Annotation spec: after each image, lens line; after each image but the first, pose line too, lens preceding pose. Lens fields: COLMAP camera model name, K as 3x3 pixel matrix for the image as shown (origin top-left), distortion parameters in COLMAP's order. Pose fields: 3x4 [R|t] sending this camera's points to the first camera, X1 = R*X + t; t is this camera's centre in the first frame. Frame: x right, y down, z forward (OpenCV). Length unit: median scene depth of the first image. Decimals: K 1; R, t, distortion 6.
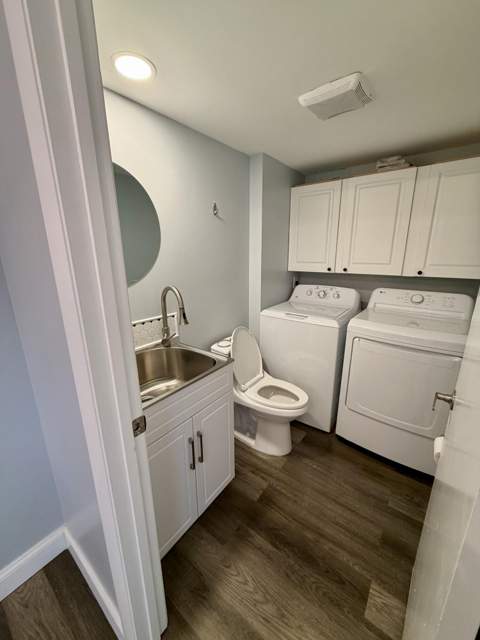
lens RADIAL K [[255.5, 0, 239.1], [0, 255.5, 316.0], [0, 0, 1]] dist [-0.000626, 0.000287]
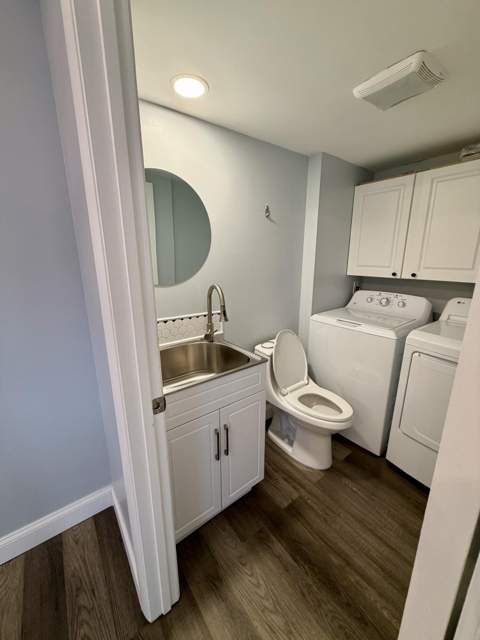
lens RADIAL K [[255.5, 0, 241.0], [0, 255.5, 316.2], [0, 0, 1]] dist [-0.000626, 0.000287]
pose [[0.963985, 0.068179, -0.257067, 0.104696], [-0.072254, 0.997366, -0.006428, 0.011611], [0.255952, 0.024770, 0.966372, 0.002386]]
